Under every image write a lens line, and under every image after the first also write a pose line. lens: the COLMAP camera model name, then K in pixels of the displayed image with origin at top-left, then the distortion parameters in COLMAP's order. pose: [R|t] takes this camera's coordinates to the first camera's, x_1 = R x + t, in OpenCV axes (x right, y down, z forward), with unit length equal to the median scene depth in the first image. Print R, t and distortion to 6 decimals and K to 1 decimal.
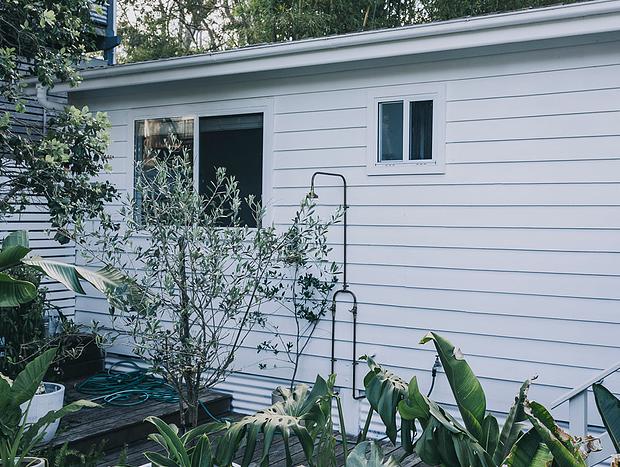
lens RADIAL K [[772.7, 0, 310.0], [0, 772.7, 233.5], [0, 0, 1]] dist [-0.002238, 0.001422]
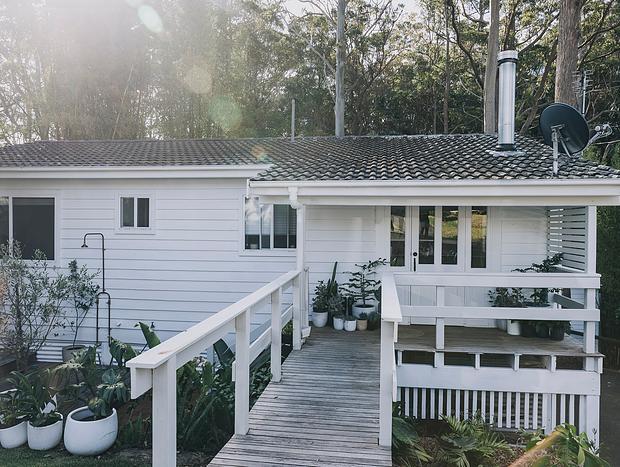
lens RADIAL K [[487.3, 0, 310.0], [0, 487.3, 233.5], [0, 0, 1]] dist [0.006938, 0.004117]
pose [[0.905377, -0.010515, 0.424478, -0.004637], [0.004152, 0.999865, 0.015911, -0.093408], [-0.424588, -0.012643, 0.905298, -0.339426]]
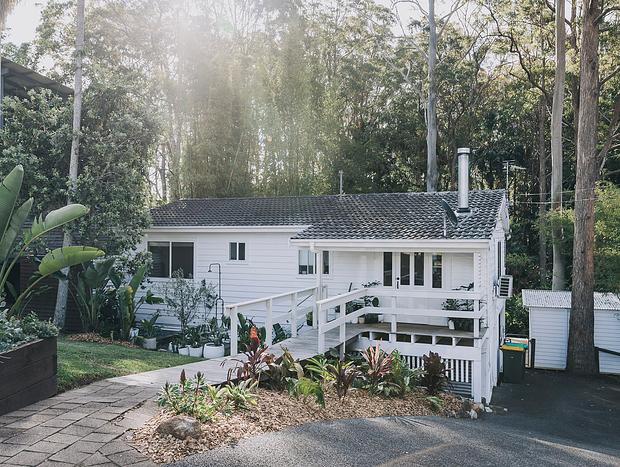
lens RADIAL K [[772.7, 0, 310.0], [0, 772.7, 233.5], [0, 0, 1]] dist [-0.002238, 0.001422]
pose [[0.989322, -0.006596, 0.145594, -0.053113], [0.006328, 0.999977, 0.002304, -0.210207], [-0.145605, -0.001359, 0.989342, -2.332573]]
